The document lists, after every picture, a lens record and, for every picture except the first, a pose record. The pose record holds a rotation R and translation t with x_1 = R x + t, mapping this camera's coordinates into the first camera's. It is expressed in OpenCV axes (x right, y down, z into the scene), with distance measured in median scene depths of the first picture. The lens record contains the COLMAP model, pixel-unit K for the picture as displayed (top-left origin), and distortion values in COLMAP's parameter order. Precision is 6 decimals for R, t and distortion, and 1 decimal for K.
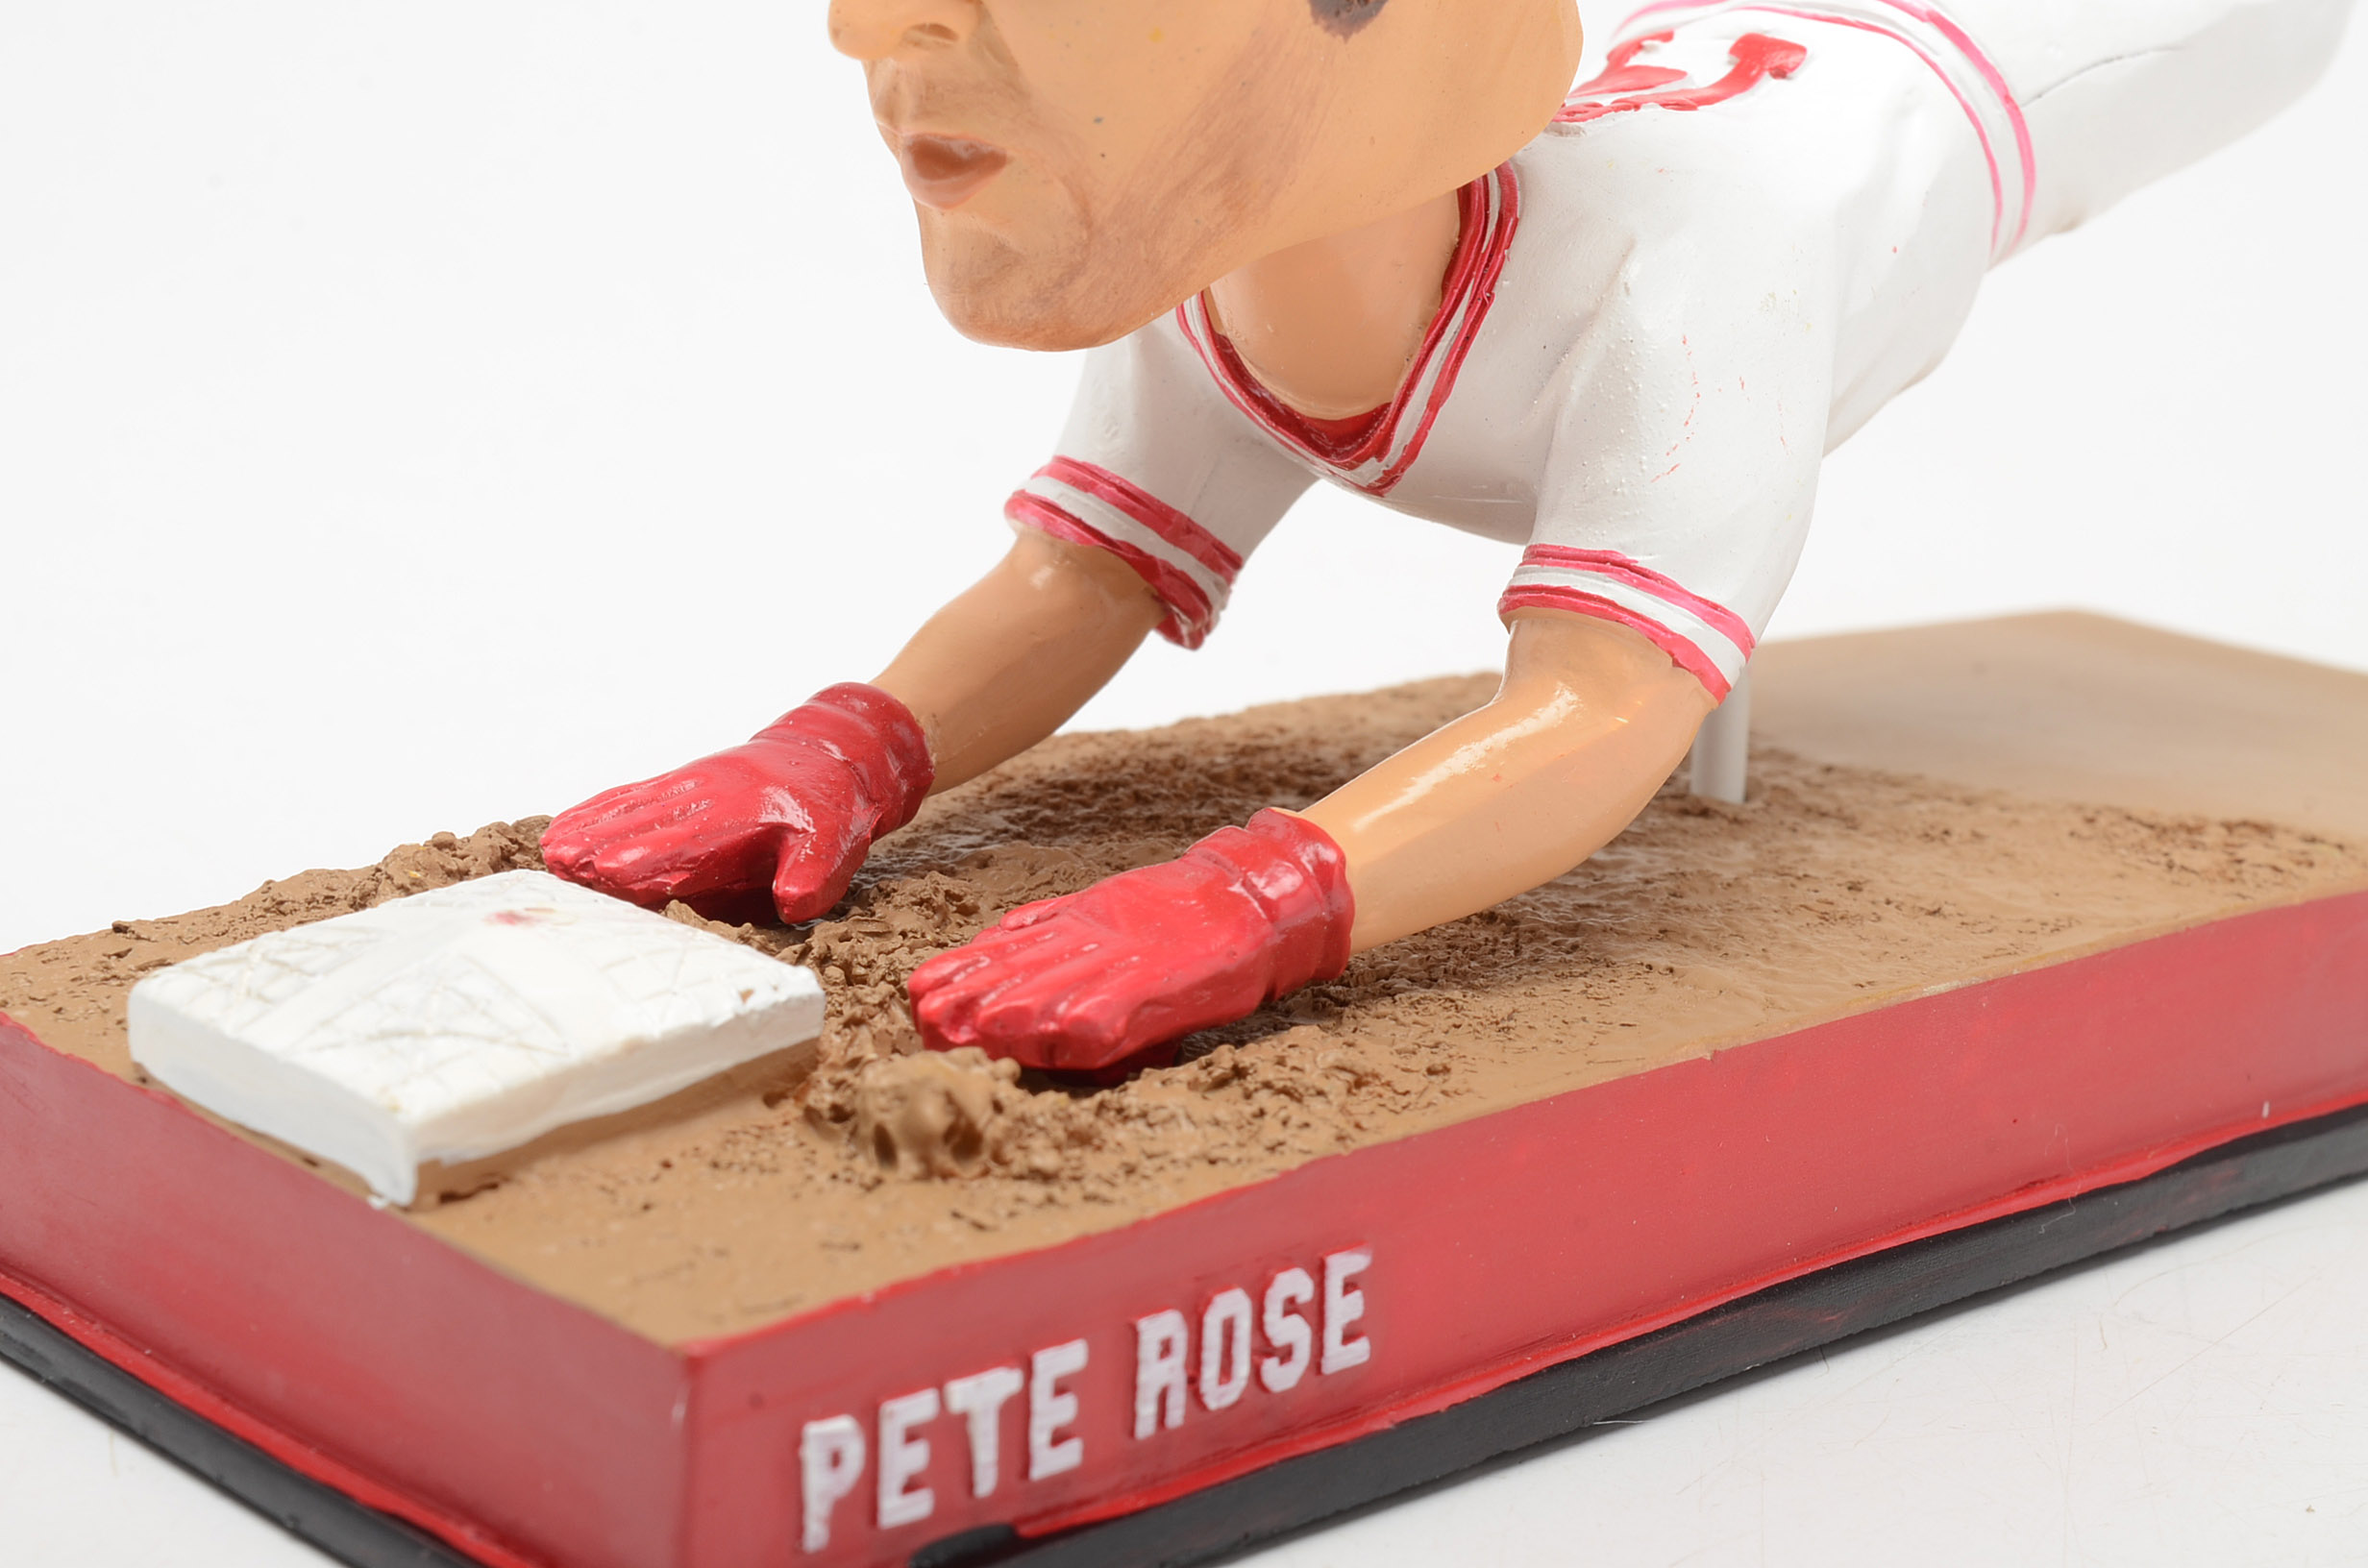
lens RADIAL K [[4853.5, 0, 1184.0], [0, 4853.5, 784.0], [0, 0, 1]] dist [-0.014192, -0.040508]
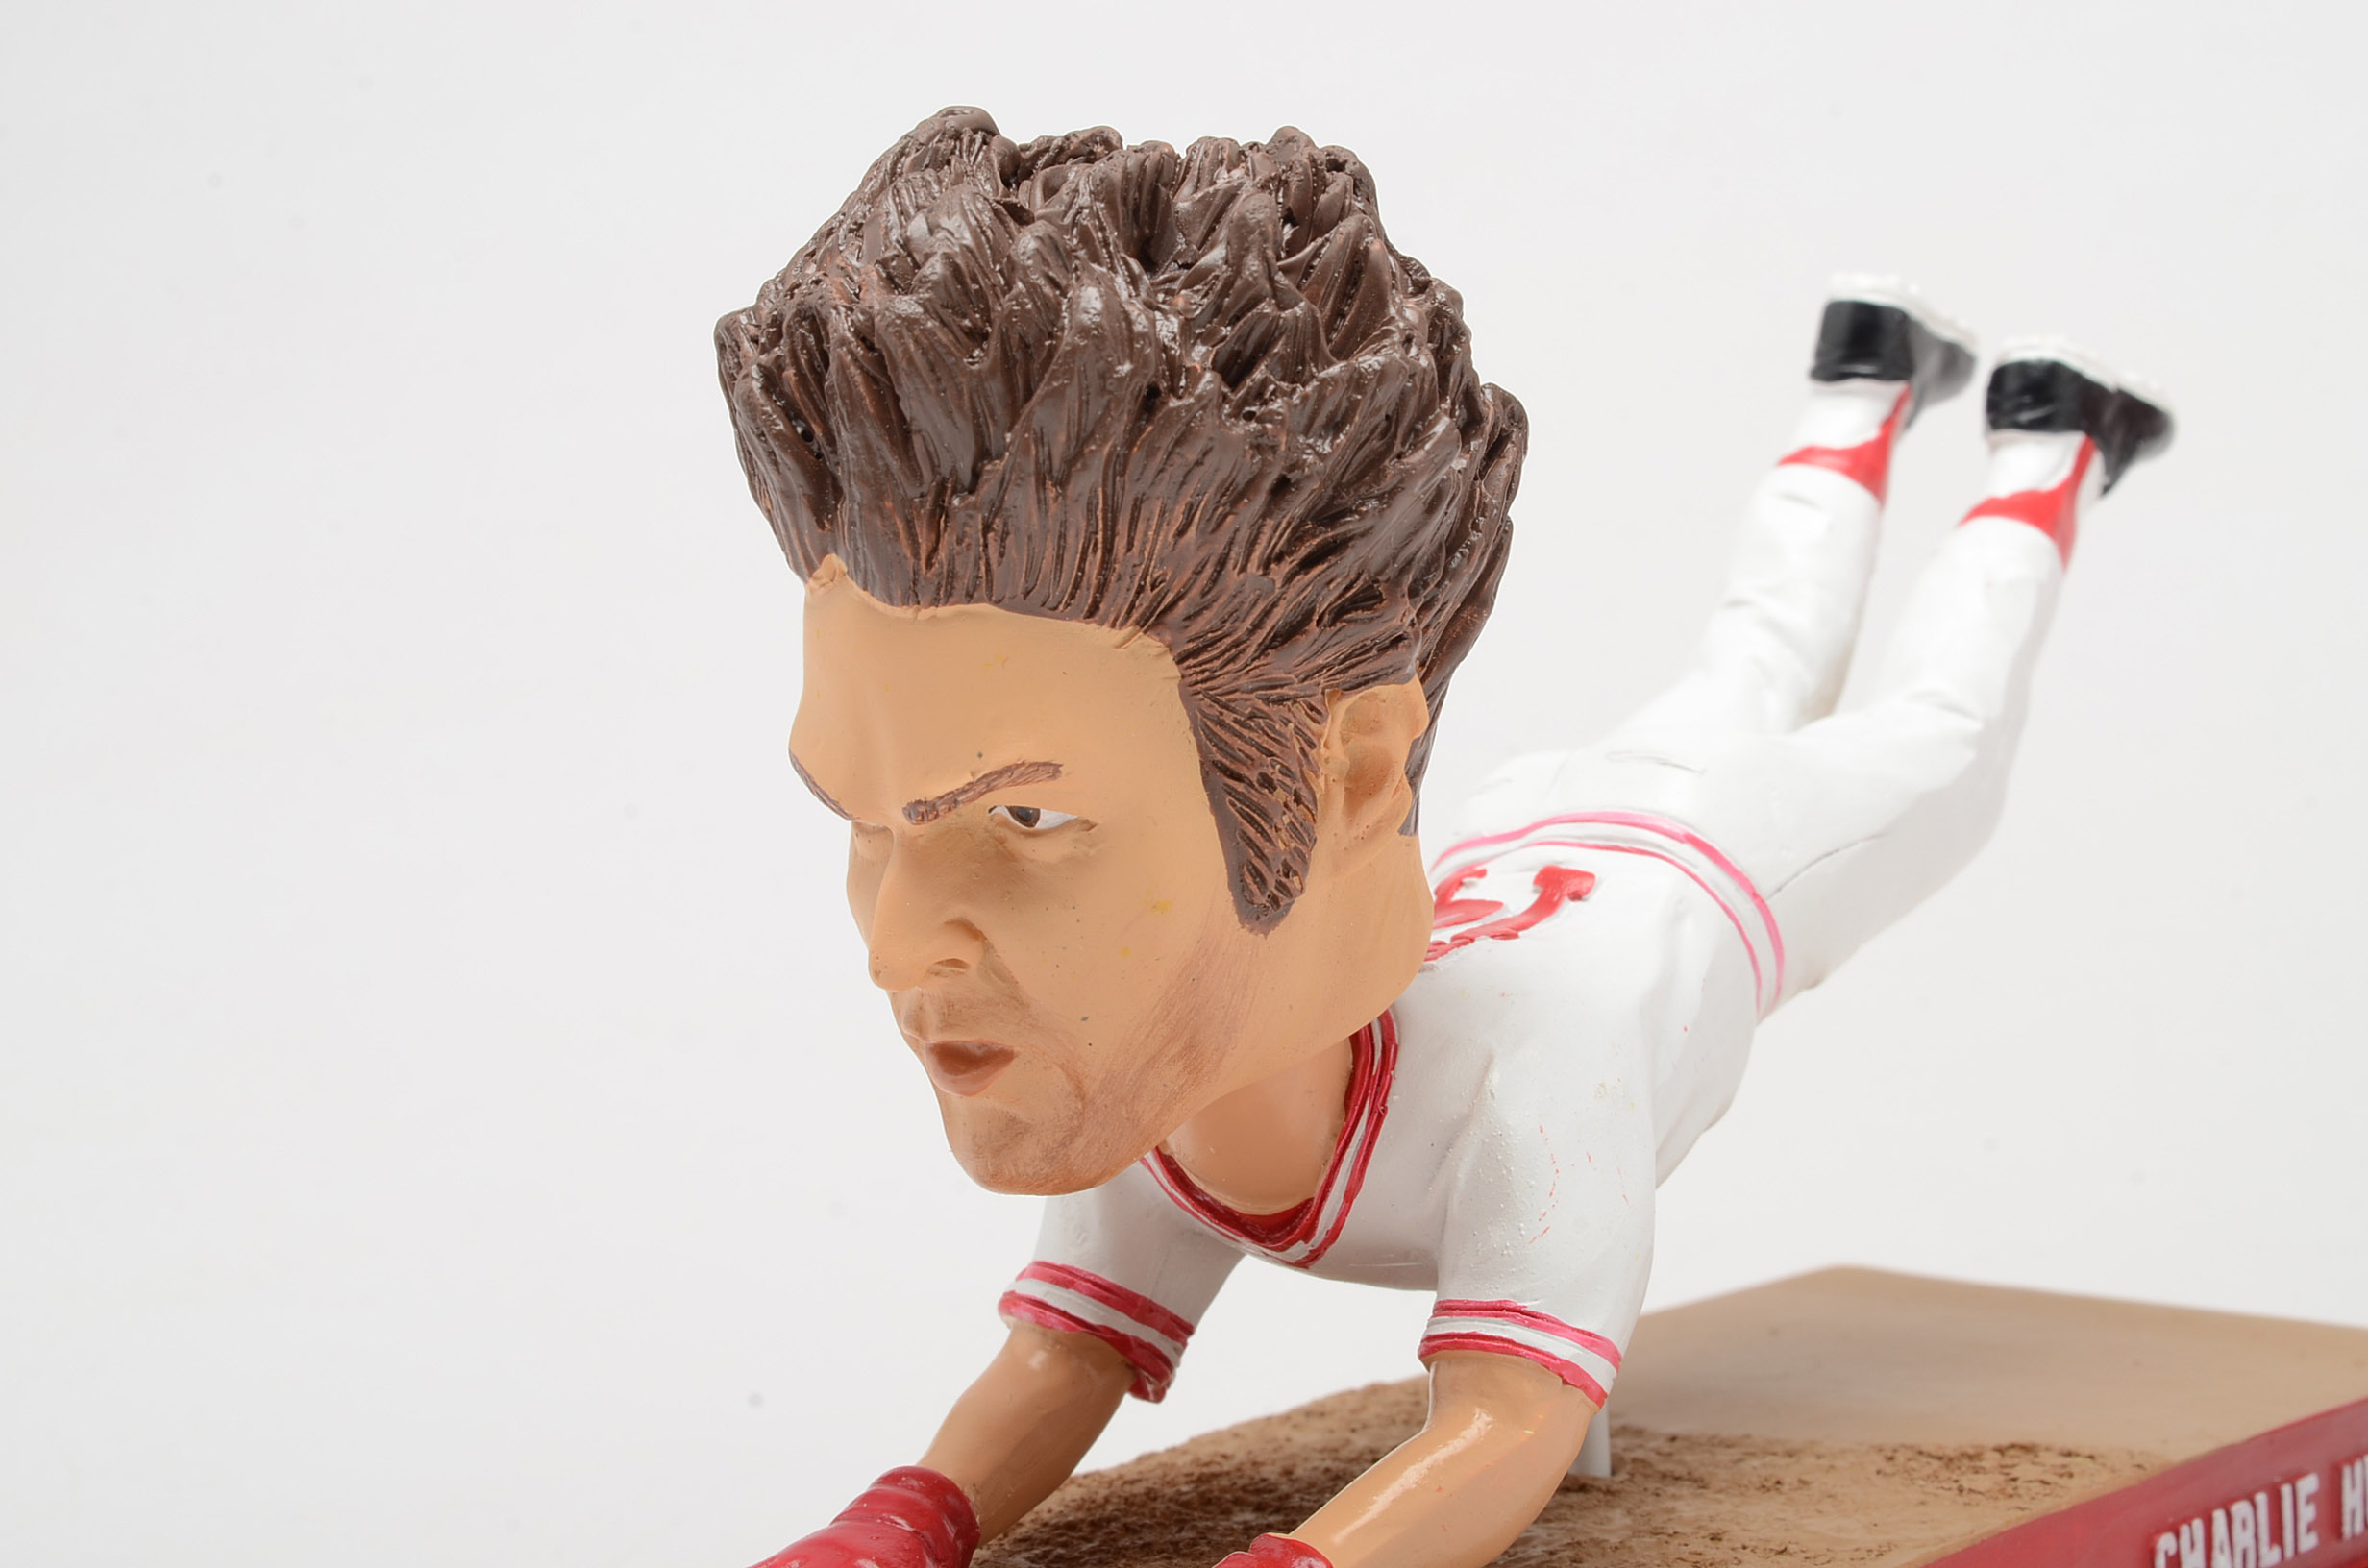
lens RADIAL K [[4853.5, 0, 1184.0], [0, 4853.5, 784.0], [0, 0, 1]] dist [-0.014192, -0.040508]
pose [[0.992254, -0.102736, 0.069835, -0.063829], [0.111066, 0.985497, -0.128297, -0.024734], [-0.055642, 0.135060, 0.989274, -0.248640]]
